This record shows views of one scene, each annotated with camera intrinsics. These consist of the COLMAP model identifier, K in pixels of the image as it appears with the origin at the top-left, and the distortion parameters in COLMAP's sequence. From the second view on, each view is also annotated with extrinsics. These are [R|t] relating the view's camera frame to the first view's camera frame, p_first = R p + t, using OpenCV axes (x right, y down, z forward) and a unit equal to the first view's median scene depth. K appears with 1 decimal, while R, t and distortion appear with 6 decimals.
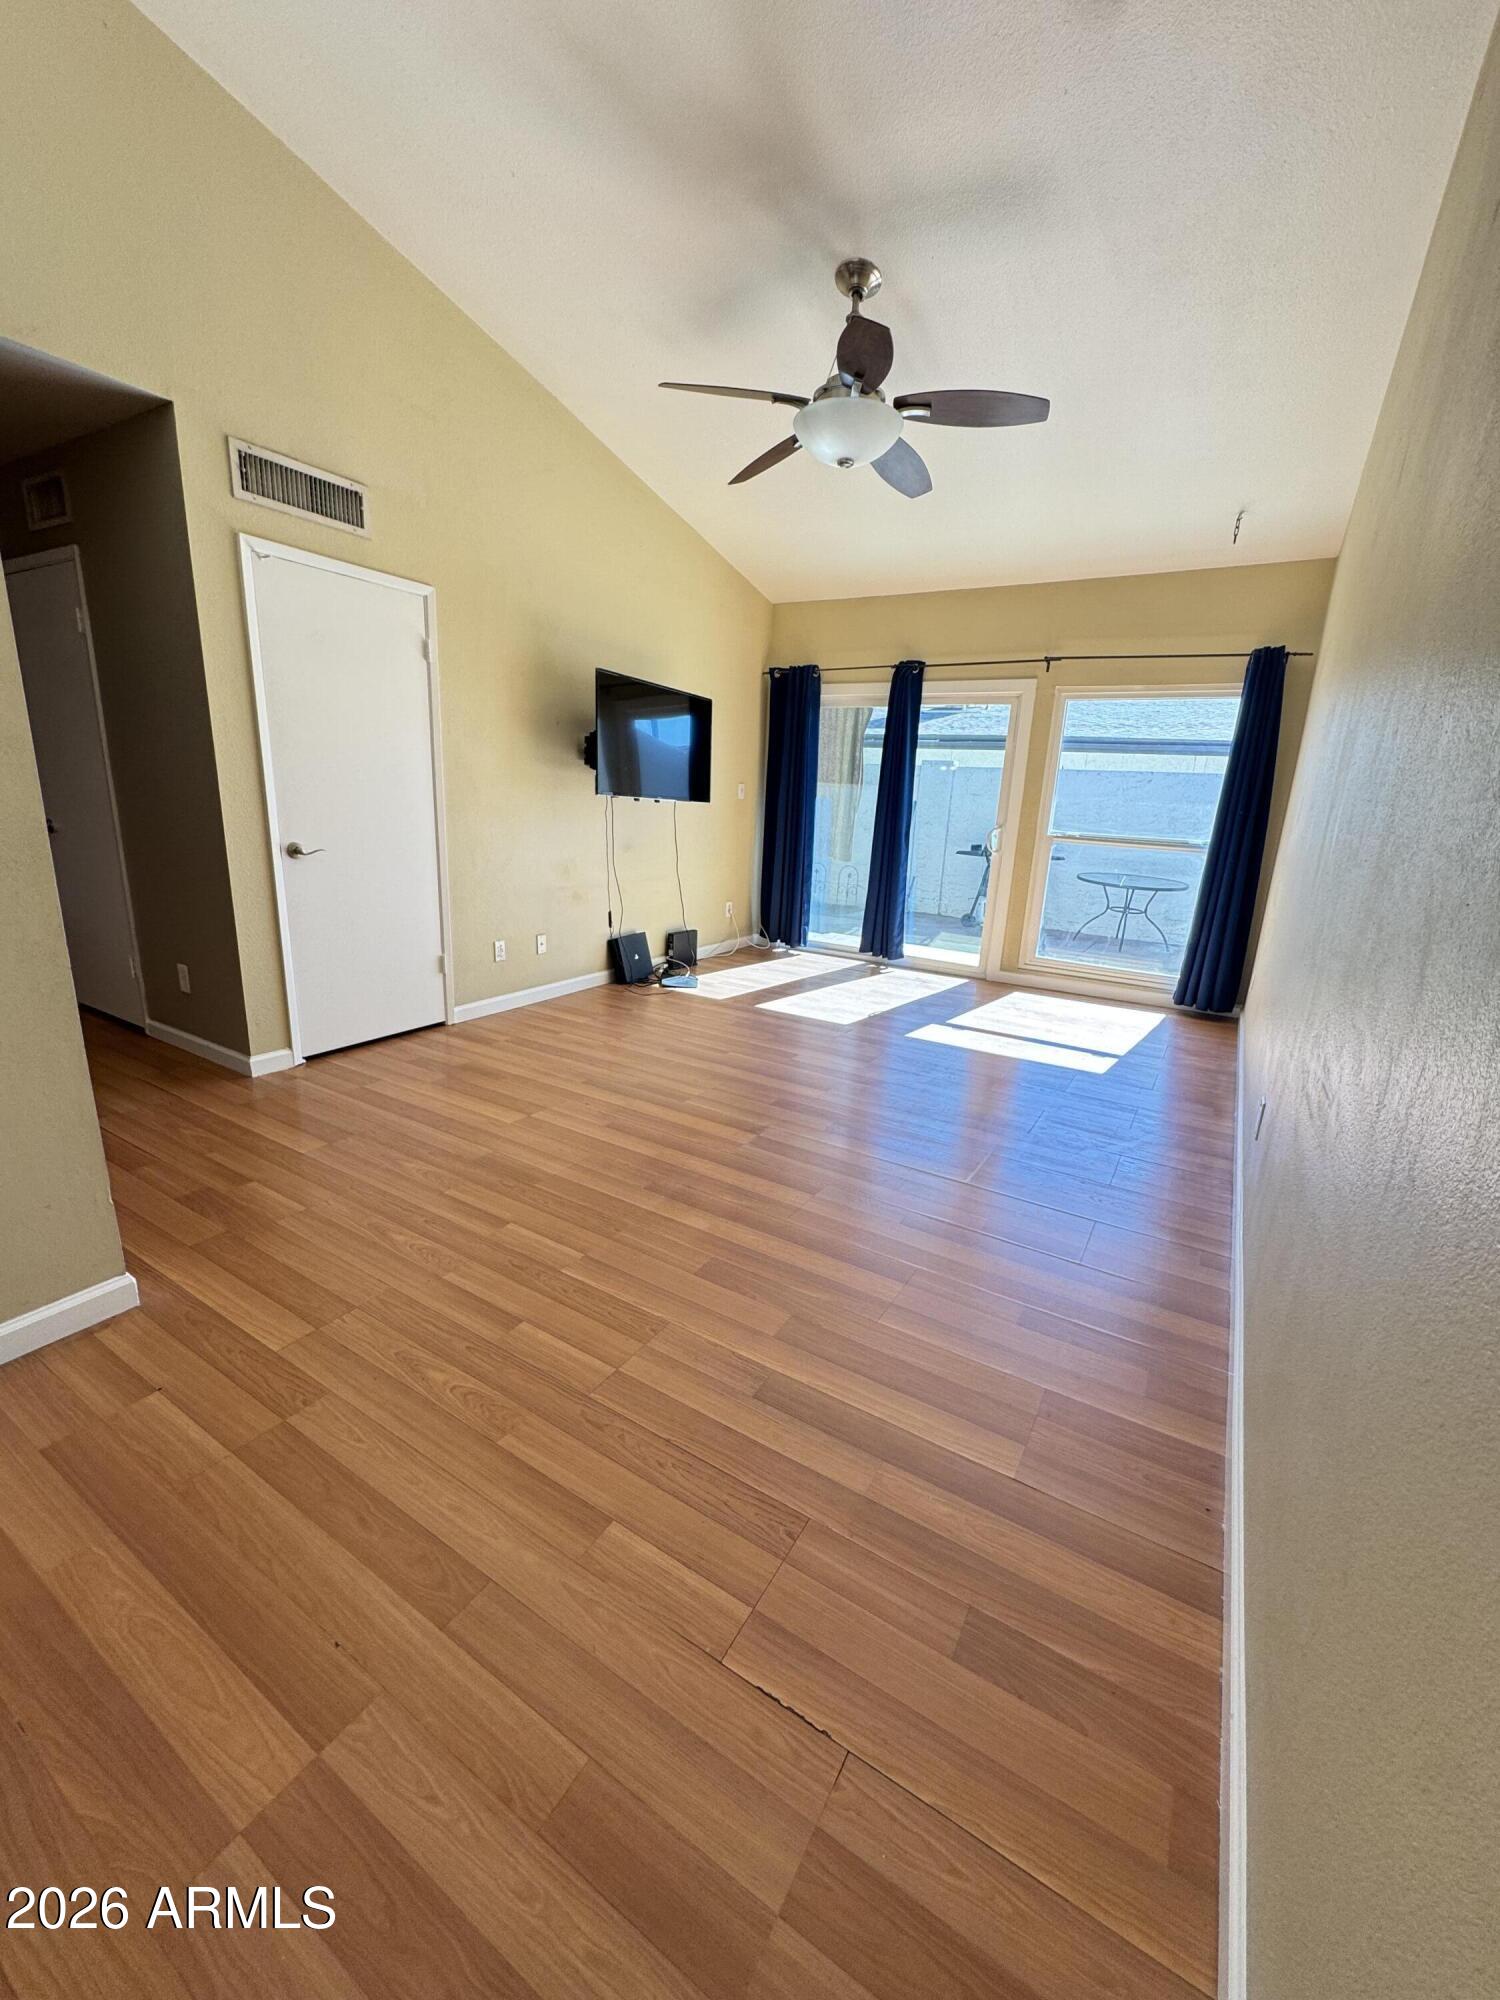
lens RADIAL K [[799.0, 0, 742.8], [0, 799.0, 1007.8], [0, 0, 1]] dist [0.000739, 0.000179]
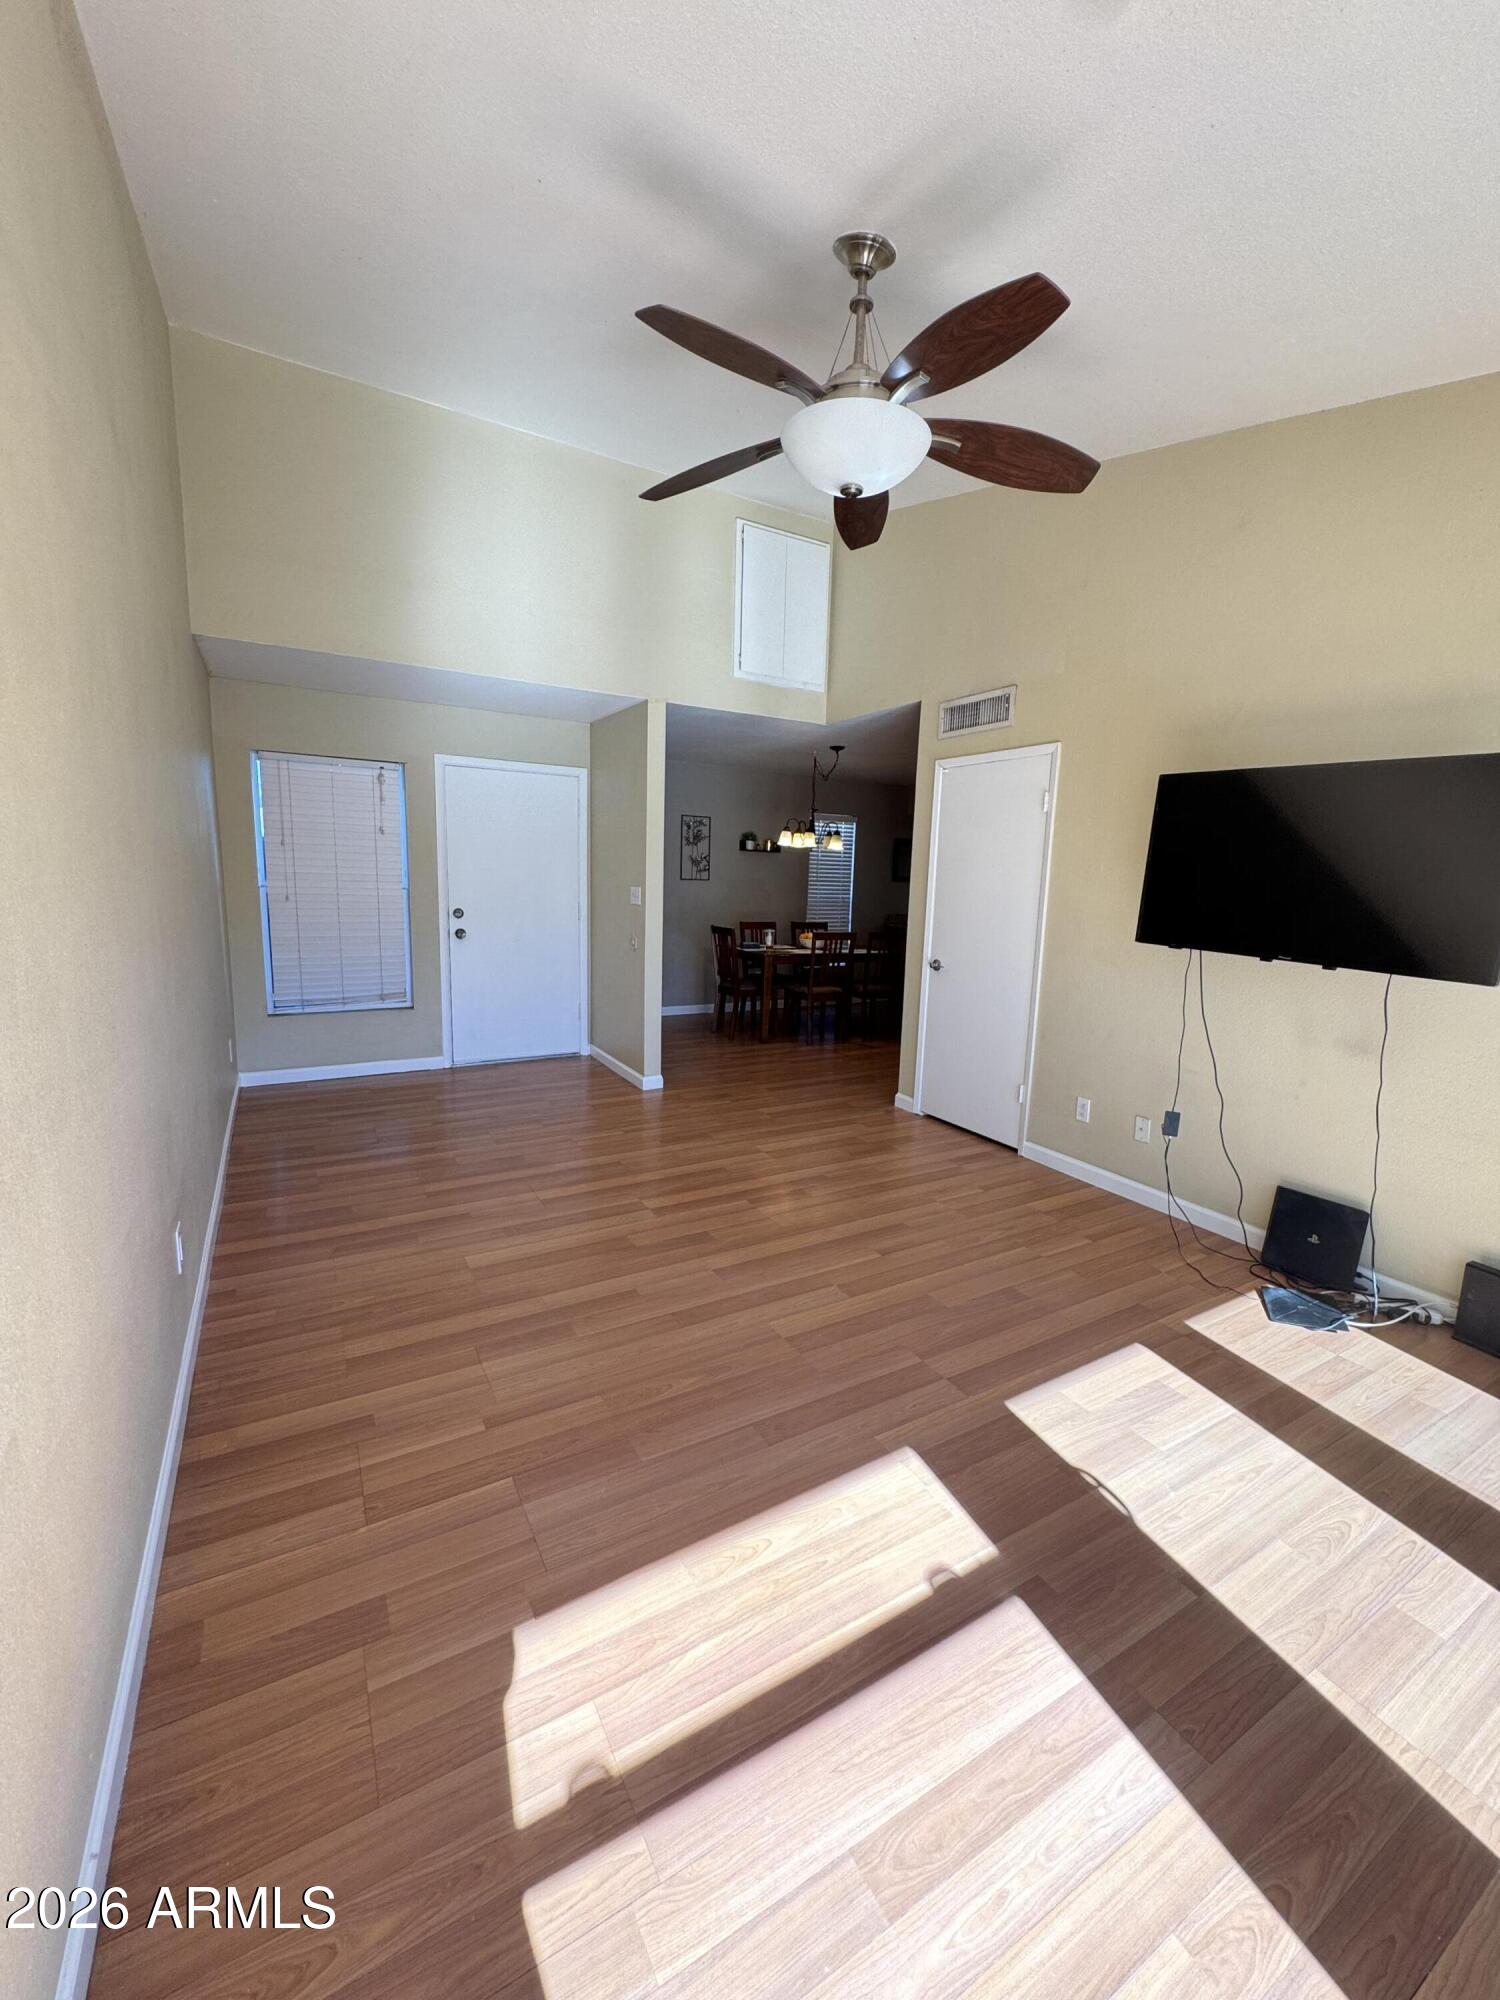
lens RADIAL K [[799.0, 0, 757.8], [0, 799.0, 1003.3], [0, 0, 1]] dist [0.000739, 0.000179]
pose [[-0.468154, 0.082443, -0.879792, 0.703006], [-0.278410, 0.931167, 0.235405, -0.322264], [0.838641, 0.355149, -0.412977, 1.146740]]
